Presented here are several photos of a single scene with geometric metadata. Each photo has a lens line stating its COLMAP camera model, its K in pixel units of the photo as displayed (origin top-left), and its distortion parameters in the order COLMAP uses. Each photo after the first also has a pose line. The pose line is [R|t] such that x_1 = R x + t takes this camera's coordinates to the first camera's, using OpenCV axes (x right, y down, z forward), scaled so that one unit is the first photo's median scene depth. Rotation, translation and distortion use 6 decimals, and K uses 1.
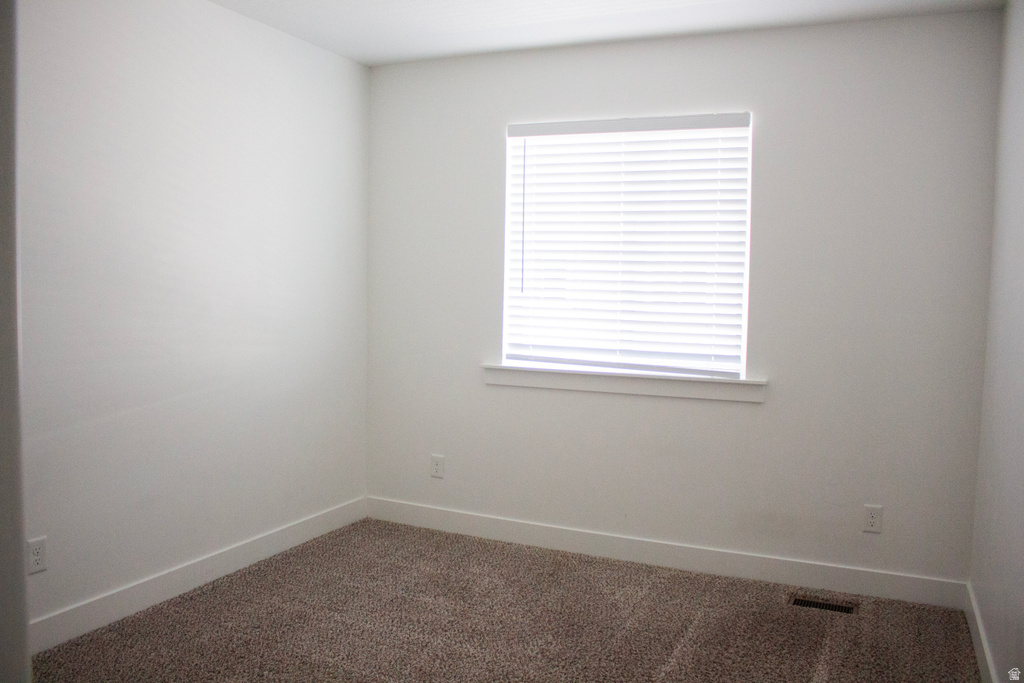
lens RADIAL K [[845.9, 0, 507.2], [0, 845.9, 343.4], [0, 0, 1]] dist [-0.161017, 0.130908]
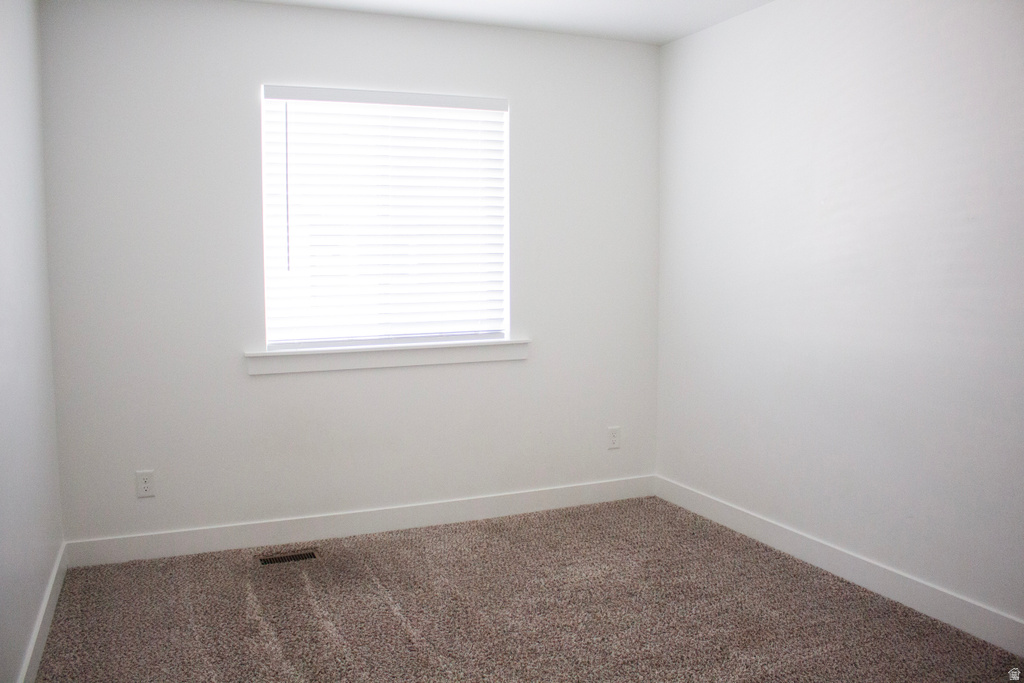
lens RADIAL K [[845.9, 0, 507.2], [0, 845.9, 343.4], [0, 0, 1]] dist [-0.161017, 0.130908]
pose [[0.661457, -0.103879, 0.742754, -0.511890], [0.073395, 0.994573, 0.073736, -0.031437], [-0.746383, 0.005741, 0.665492, 0.219864]]
